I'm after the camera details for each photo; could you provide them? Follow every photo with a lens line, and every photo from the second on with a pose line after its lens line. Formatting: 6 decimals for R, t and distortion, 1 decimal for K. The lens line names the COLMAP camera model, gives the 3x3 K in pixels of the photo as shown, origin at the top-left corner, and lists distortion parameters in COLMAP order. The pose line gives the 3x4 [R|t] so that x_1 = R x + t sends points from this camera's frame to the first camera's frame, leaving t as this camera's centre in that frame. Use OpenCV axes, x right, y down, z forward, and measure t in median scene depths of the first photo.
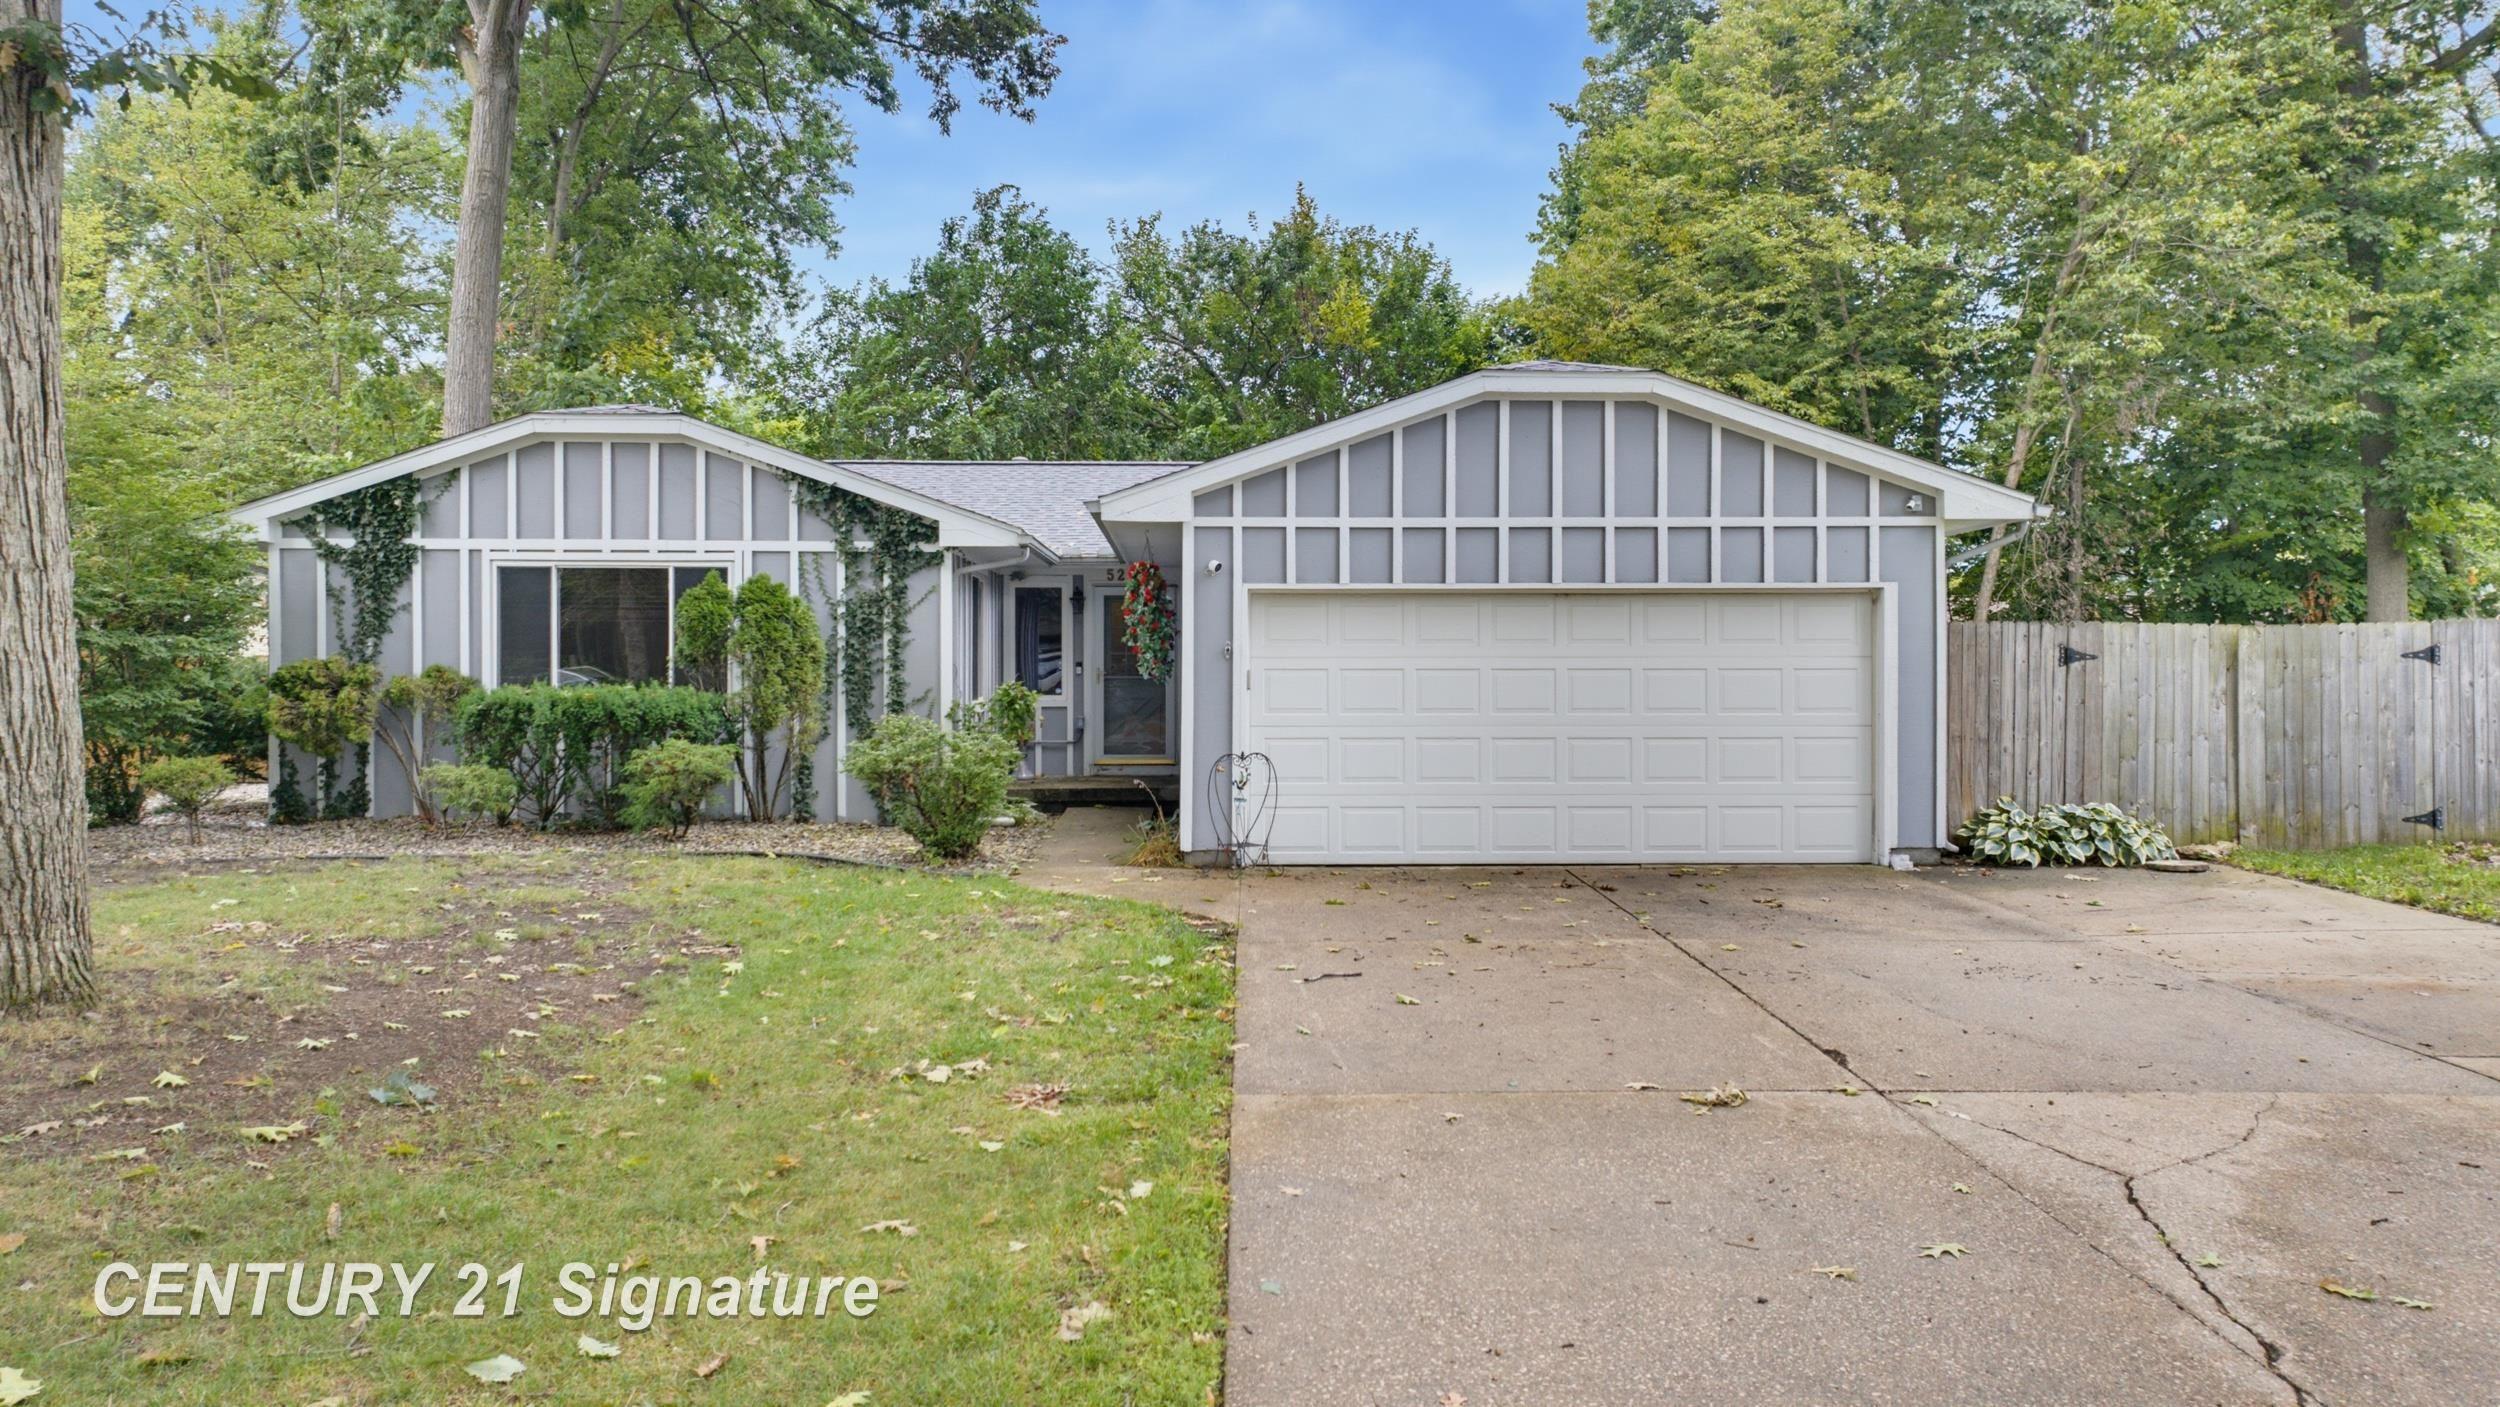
lens RADIAL K [[1742.3, 0, 1250.0], [0, 1742.3, 703.5], [0, 0, 1]] dist [0.001429, -0.000159]
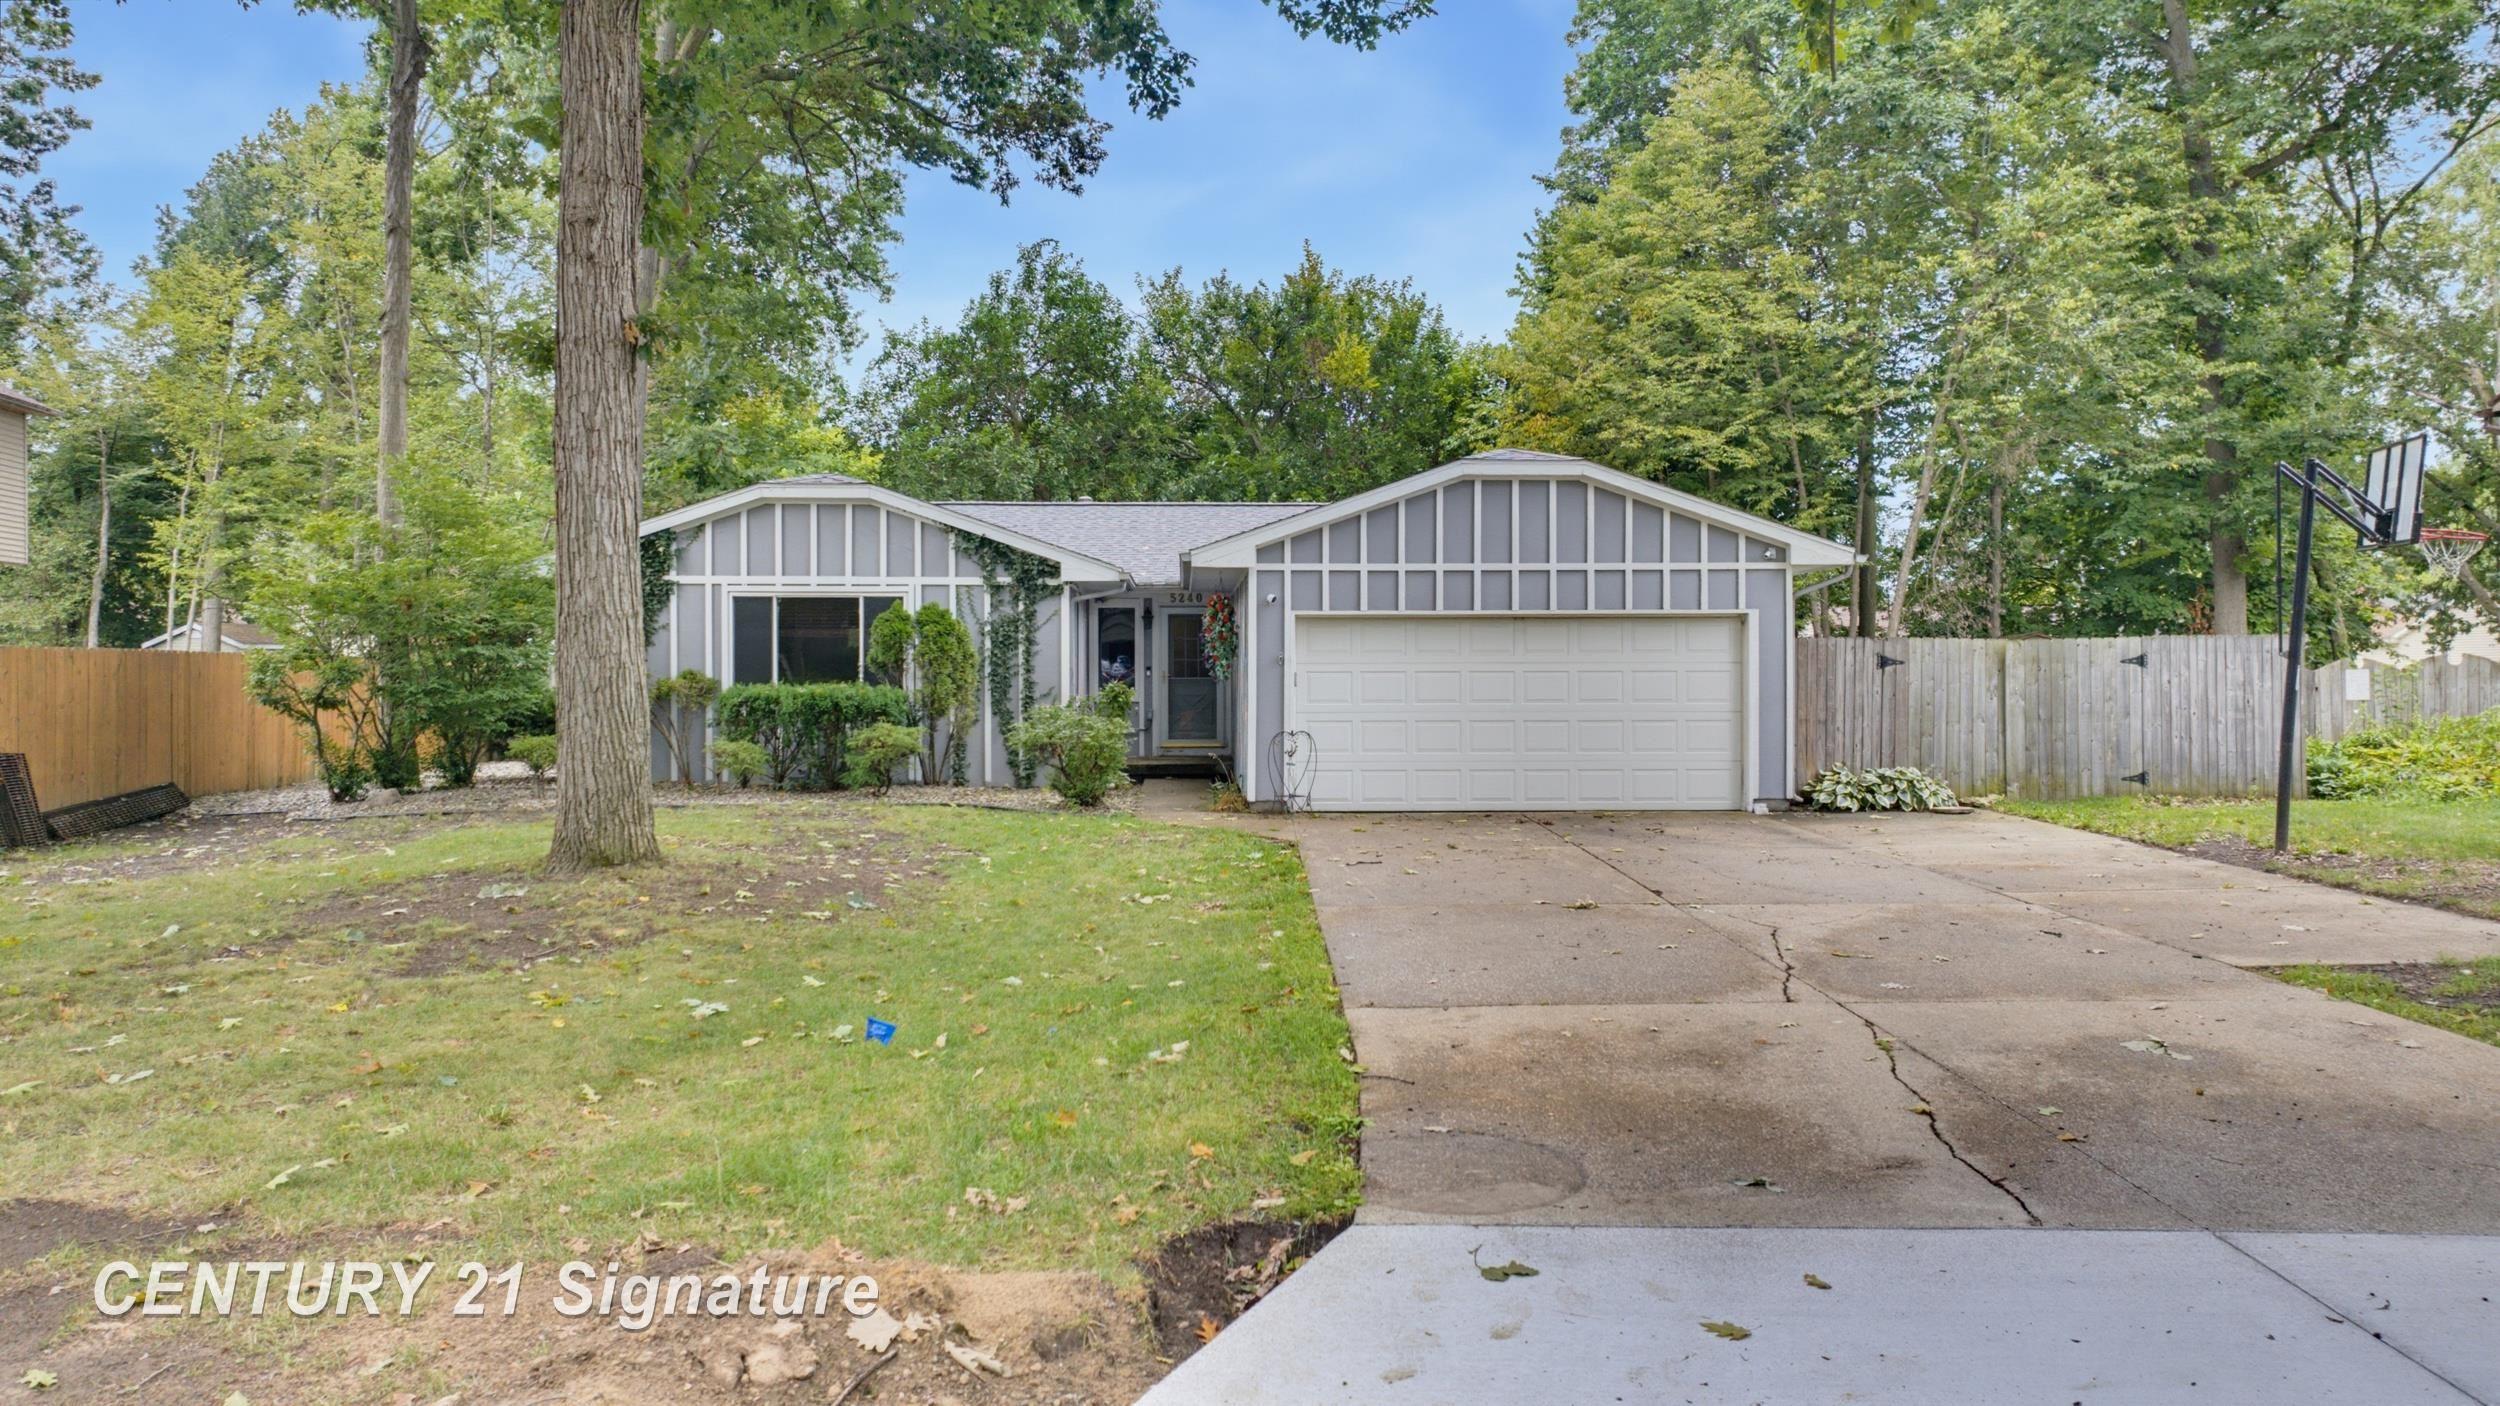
lens RADIAL K [[1742.3, 0, 1250.0], [0, 1742.3, 703.0], [0, 0, 1]] dist [0.001429, -0.000159]
pose [[0.999996, -0.001142, 0.002555, -0.035646], [0.001147, 0.999997, -0.002045, 0.007084], [-0.002553, 0.002048, 0.999995, -0.348838]]
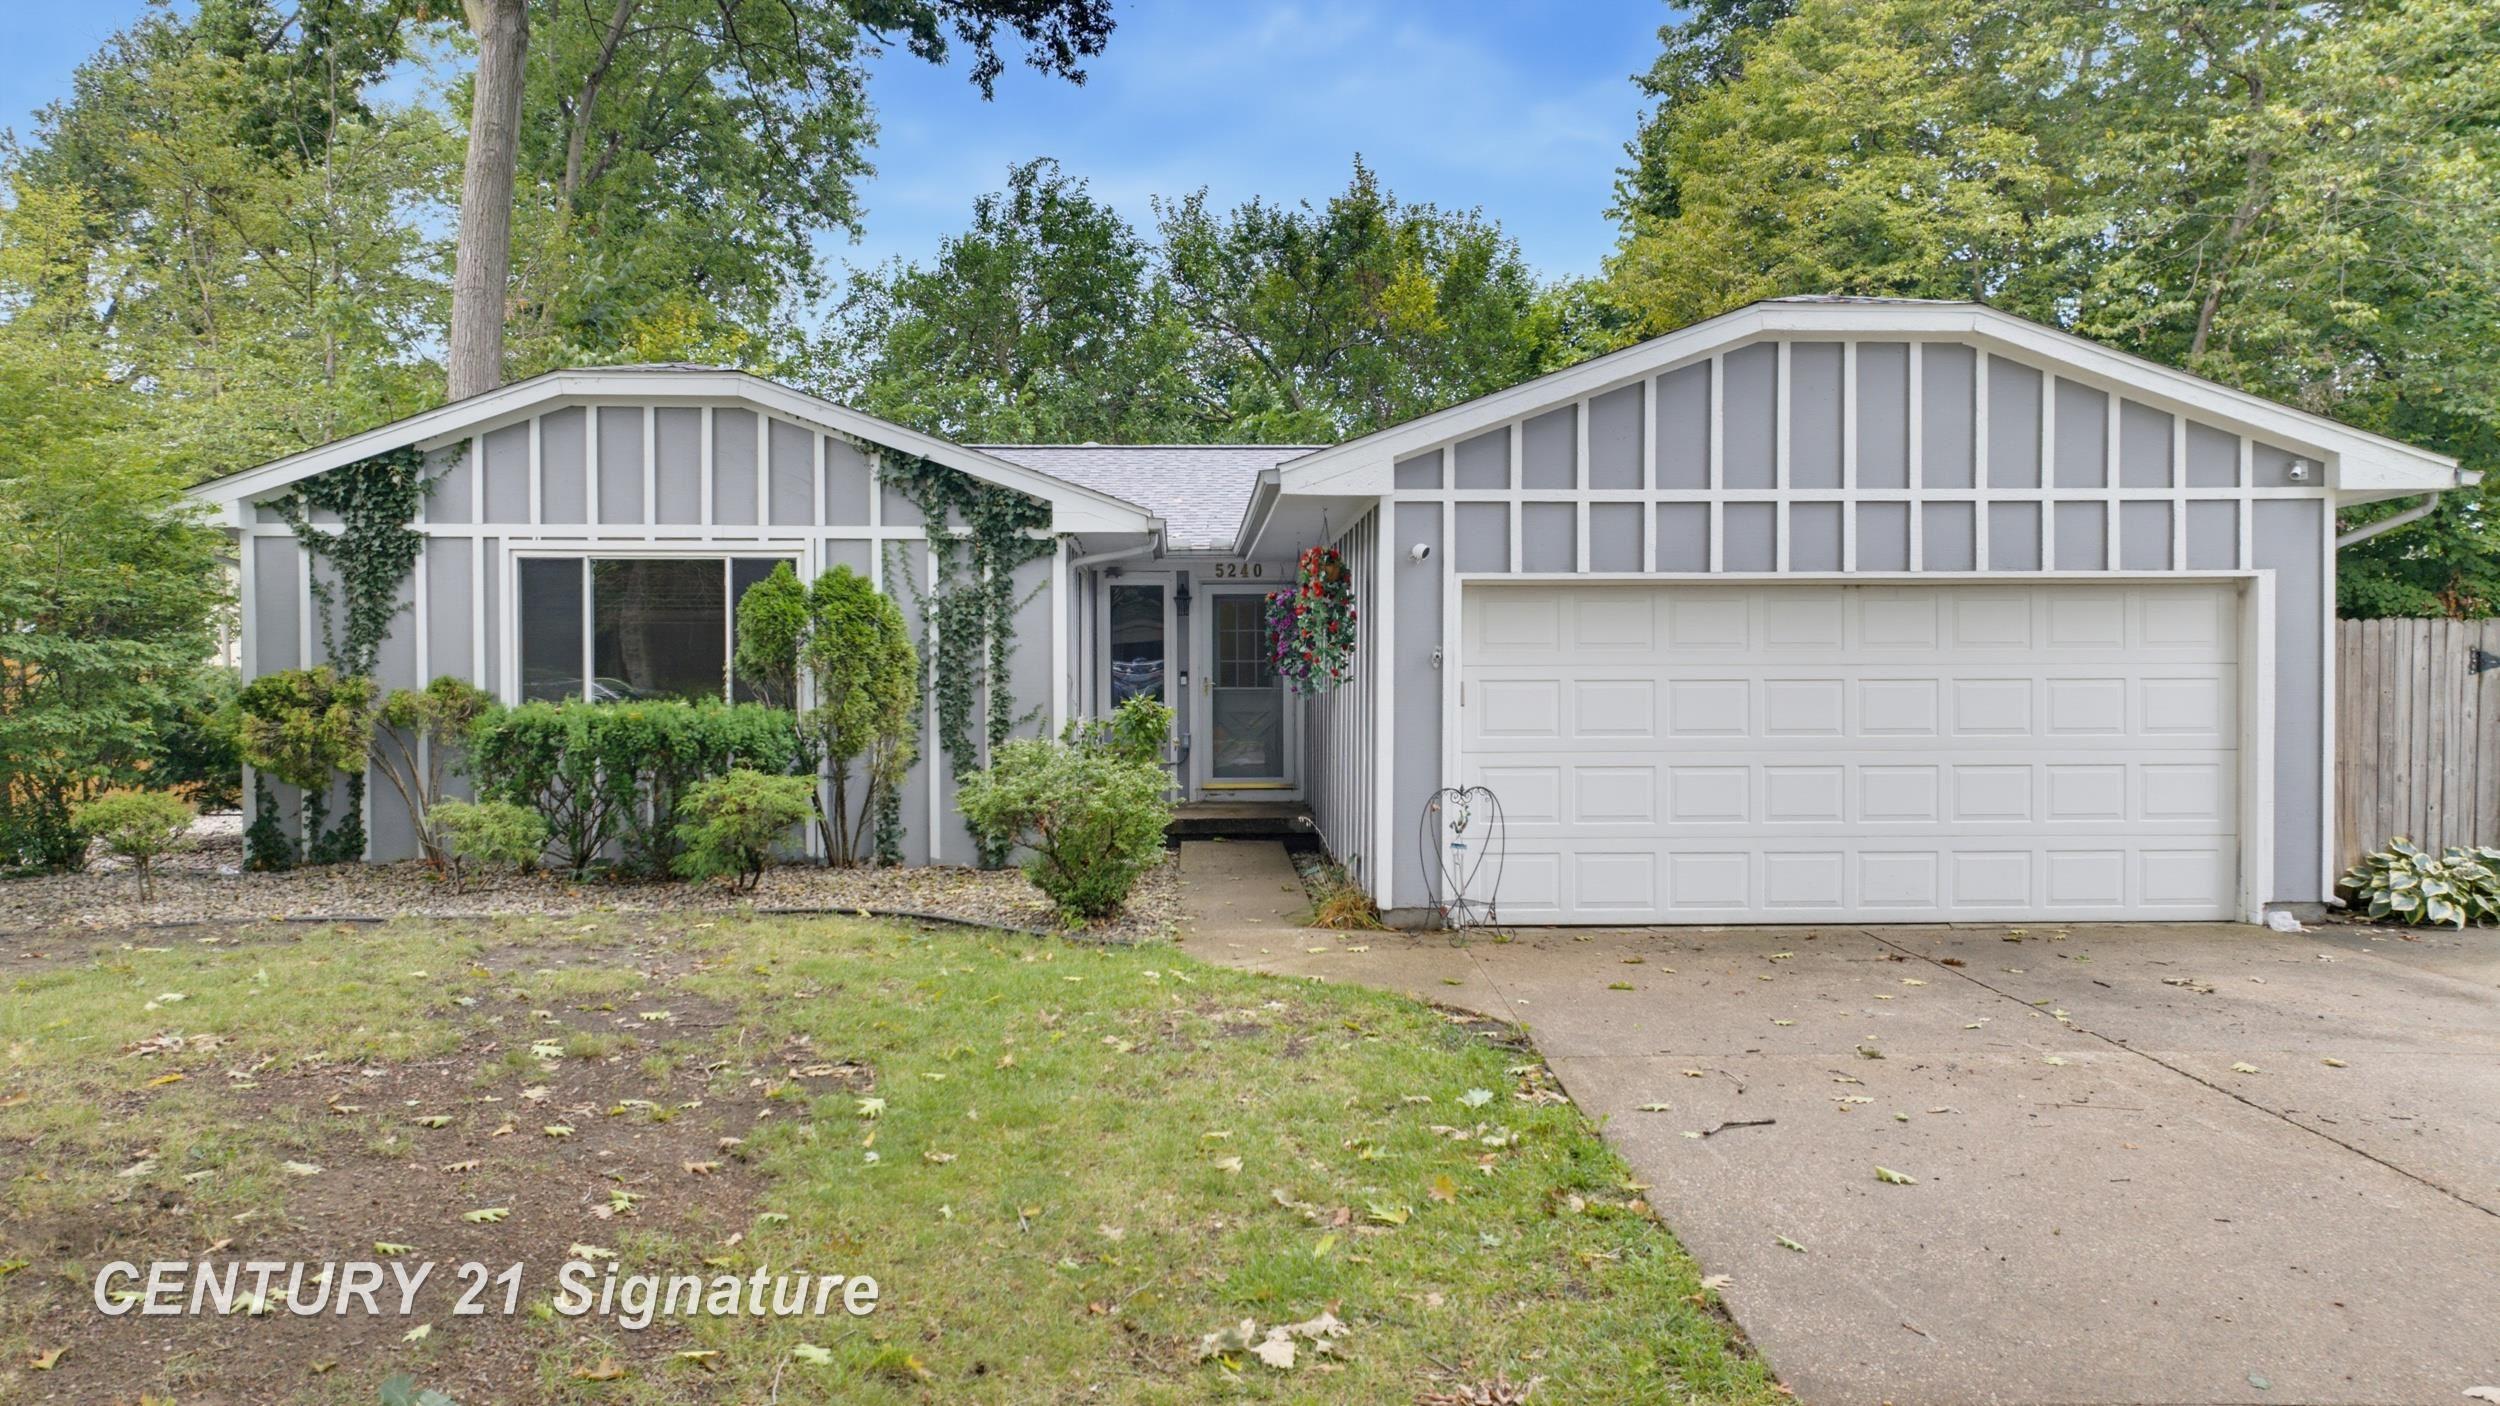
lens RADIAL K [[1736.5, 0, 1243.8], [0, 1736.5, 726.5], [0, 0, 1]] dist [0.005026, 0.003628]
pose [[0.999992, -0.002082, -0.003371, -0.085179], [0.002114, 0.999953, 0.009450, -0.005587], [0.003351, -0.009457, 0.999950, 0.176445]]
